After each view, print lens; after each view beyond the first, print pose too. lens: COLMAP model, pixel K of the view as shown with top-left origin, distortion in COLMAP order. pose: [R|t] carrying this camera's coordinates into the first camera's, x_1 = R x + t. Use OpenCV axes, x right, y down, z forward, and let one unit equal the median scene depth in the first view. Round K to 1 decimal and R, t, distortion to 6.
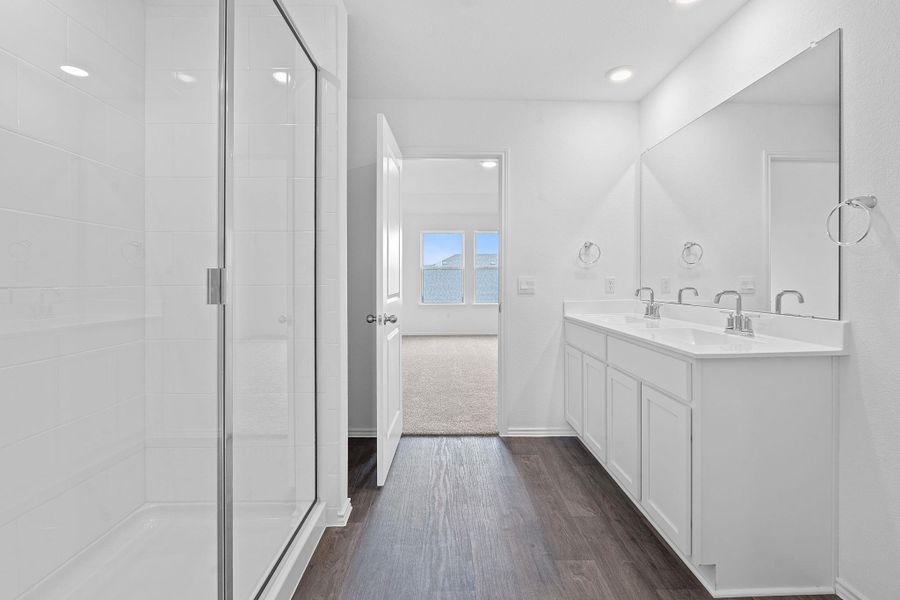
lens RADIAL K [[414.2, 0, 466.2], [0, 414.2, 284.1], [0, 0, 1]] dist [-0.001333, -0.000188]
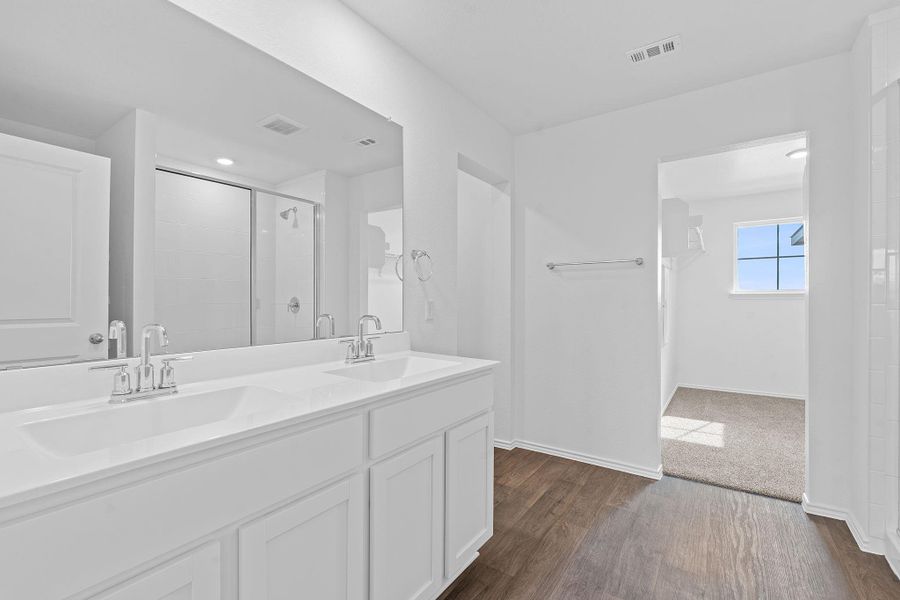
lens RADIAL K [[409.5, 0, 452.7], [0, 409.5, 299.6], [0, 0, 1]] dist [0.000320, 0.000133]
pose [[-0.800421, 0.021310, 0.599059, -0.091933], [0.020065, 0.999760, -0.008754, -0.011555], [-0.599102, 0.005013, -0.800657, 1.896436]]
